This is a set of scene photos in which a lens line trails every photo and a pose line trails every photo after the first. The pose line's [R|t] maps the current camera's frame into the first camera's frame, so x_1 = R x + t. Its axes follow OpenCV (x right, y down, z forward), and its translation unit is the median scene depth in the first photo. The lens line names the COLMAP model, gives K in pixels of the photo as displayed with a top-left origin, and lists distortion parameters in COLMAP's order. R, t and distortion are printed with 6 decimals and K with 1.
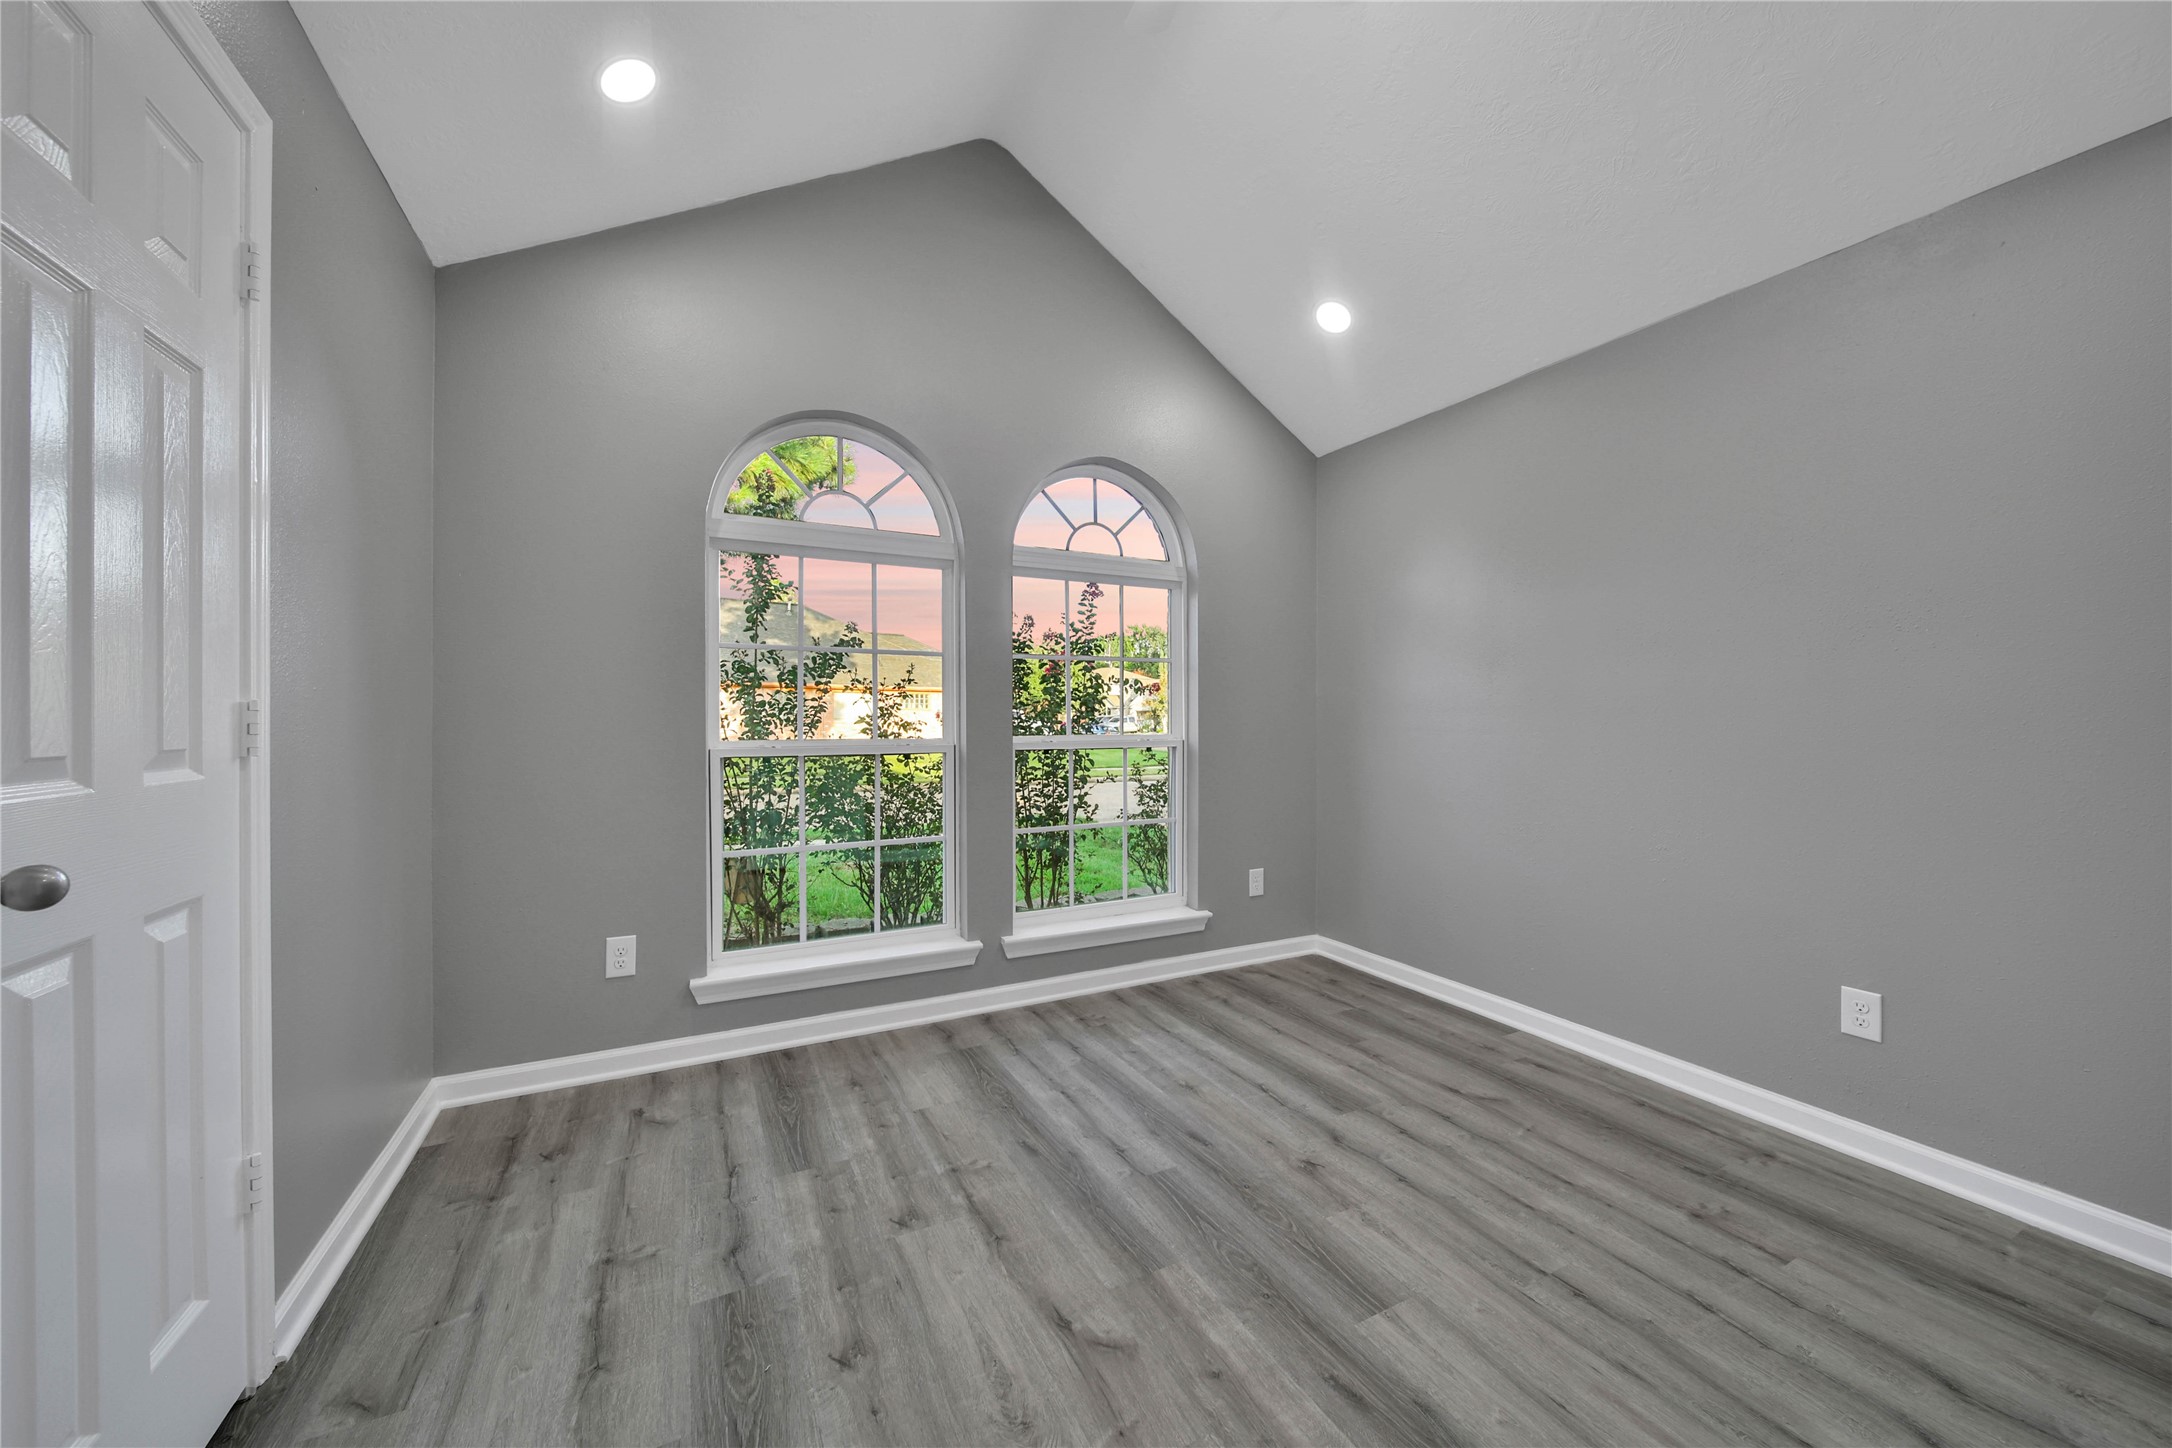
lens RADIAL K [[777.0, 0, 1094.0], [0, 777.0, 711.9], [0, 0, 1]] dist [-0.001729, -0.000333]
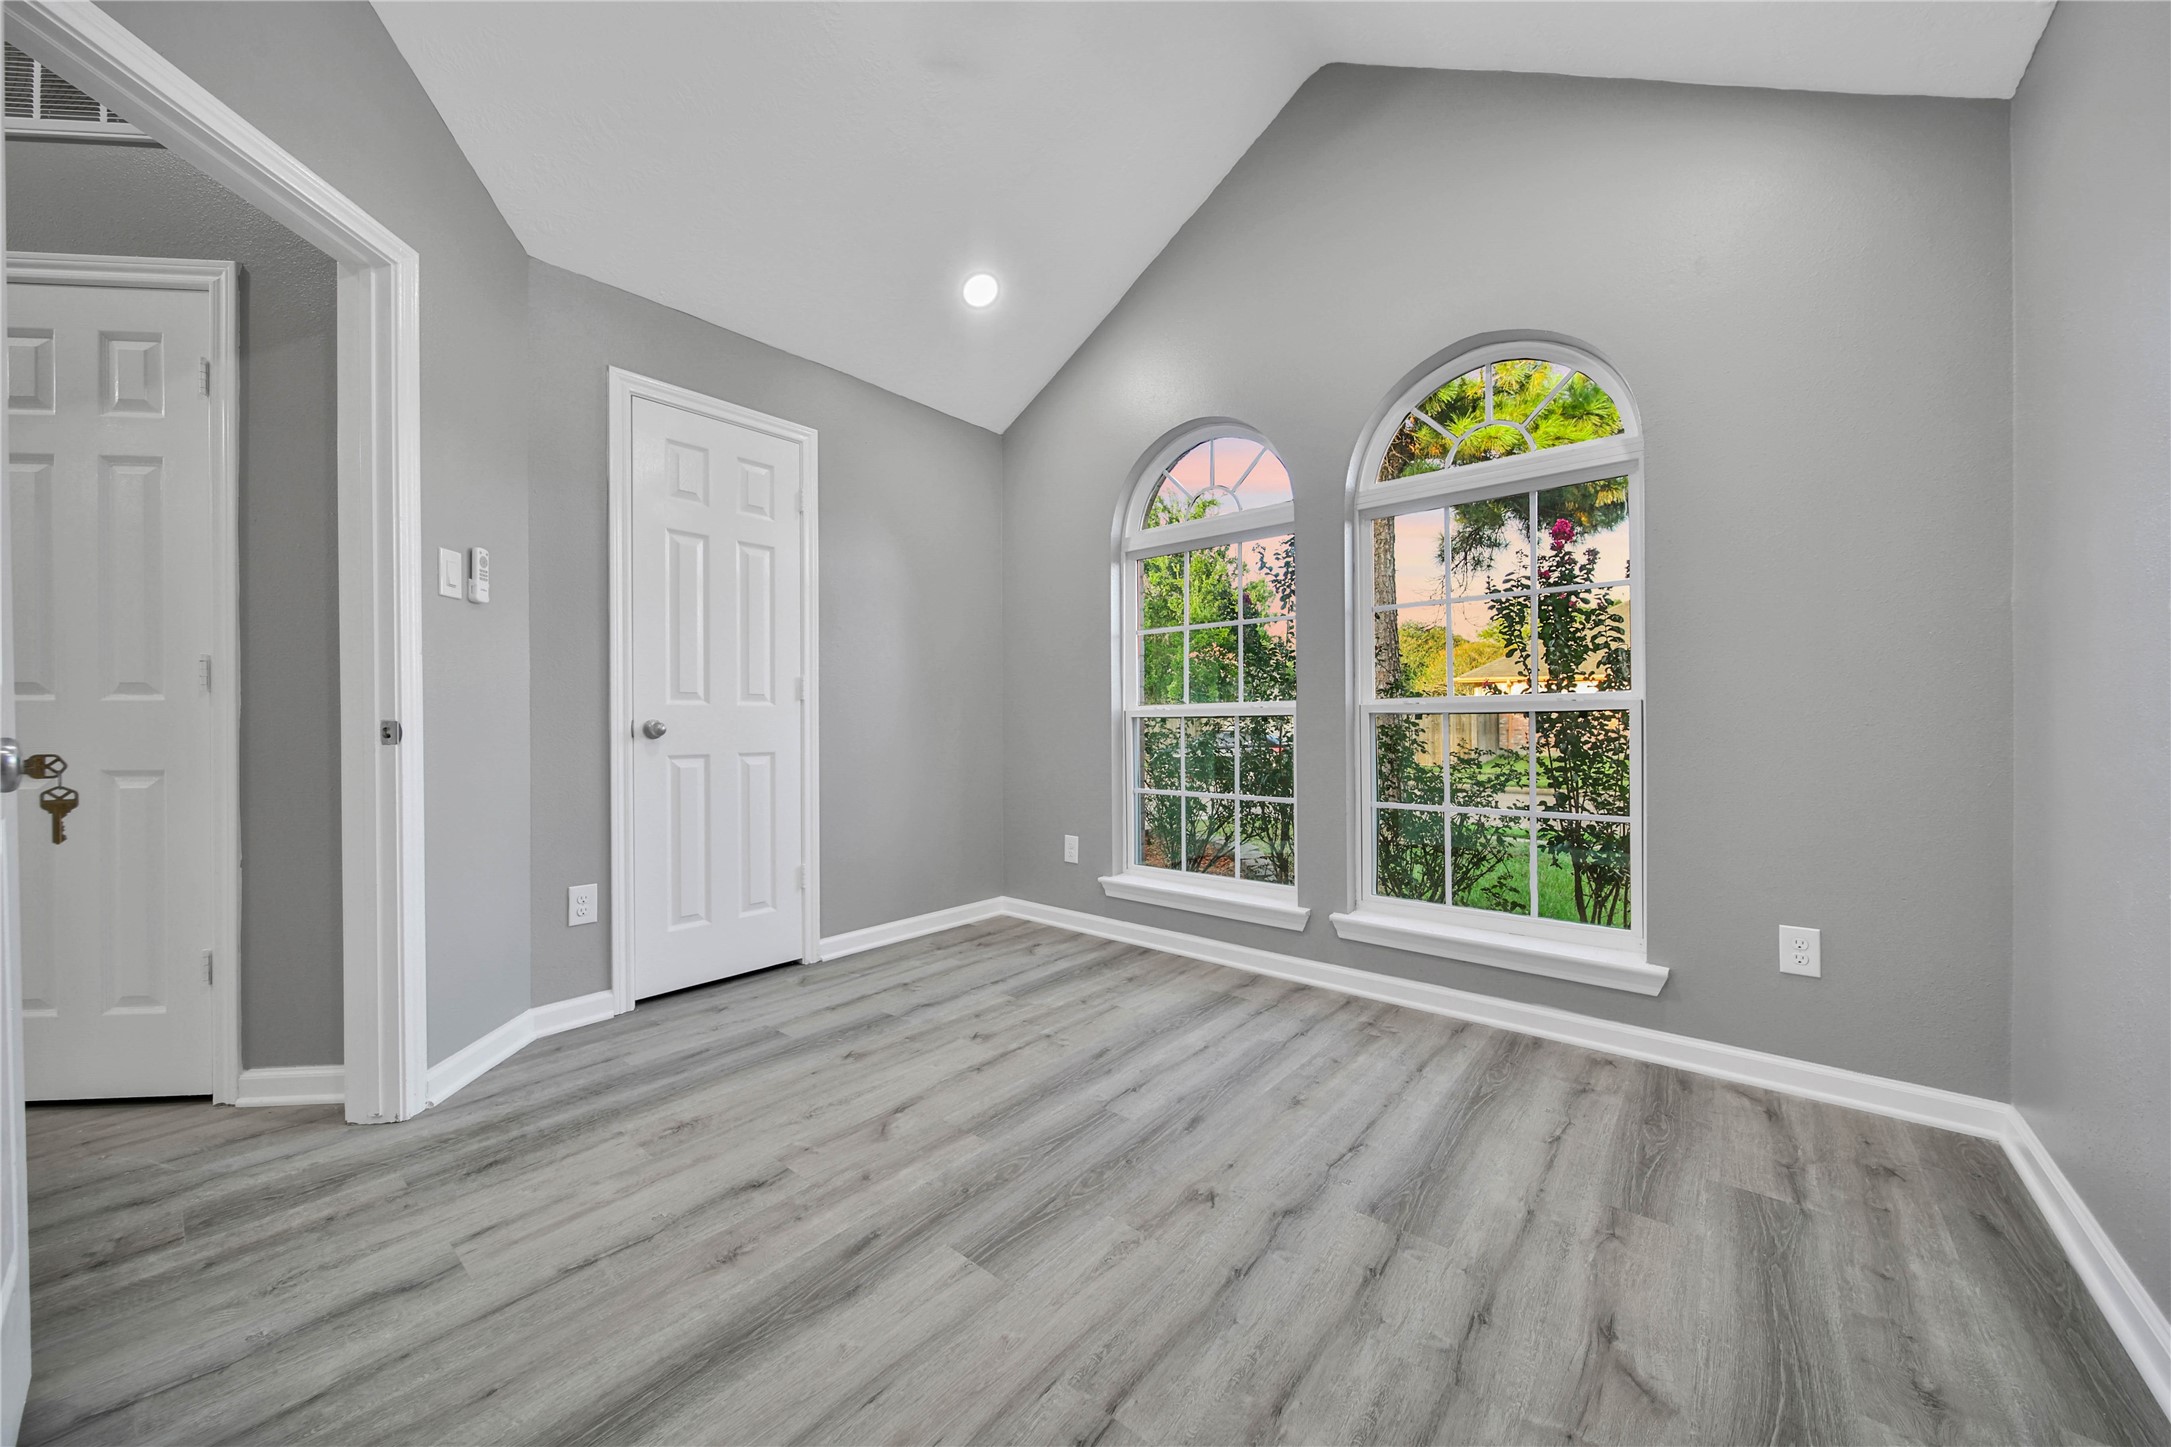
lens RADIAL K [[771.6, 0, 1087.2], [0, 771.6, 728.3], [0, 0, 1]] dist [-0.000608, -0.000240]
pose [[0.389517, 0.006011, -0.921000, 0.845538], [0.012480, 0.999852, 0.011803, 0.073045], [0.920935, -0.016091, 0.389385, 0.506094]]
